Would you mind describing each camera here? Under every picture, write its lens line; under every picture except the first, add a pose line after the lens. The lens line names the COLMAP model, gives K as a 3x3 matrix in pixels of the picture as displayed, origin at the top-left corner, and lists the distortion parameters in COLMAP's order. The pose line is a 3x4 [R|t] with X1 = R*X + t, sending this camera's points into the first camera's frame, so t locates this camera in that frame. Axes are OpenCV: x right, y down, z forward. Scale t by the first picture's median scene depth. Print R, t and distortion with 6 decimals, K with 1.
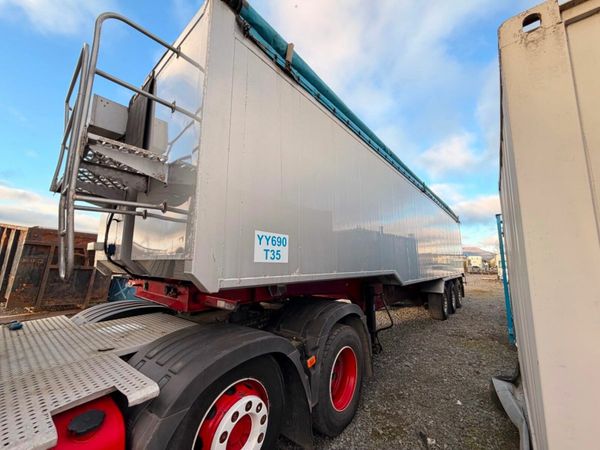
lens RADIAL K [[246.9, 0, 300.0], [0, 246.9, 225.0], [0, 0, 1]] dist [-0.000424, 0.000118]
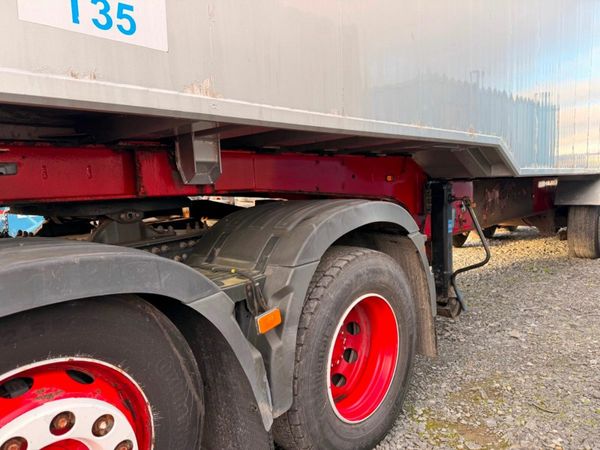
lens RADIAL K [[455.4, 0, 300.0], [0, 455.4, 225.0], [0, 0, 1]] dist [0.020826, -0.007392]
pose [[0.997550, -0.032097, -0.062160, 0.114340], [0.046838, 0.966427, 0.252636, 0.162276], [0.051964, -0.254928, 0.965563, 0.241231]]
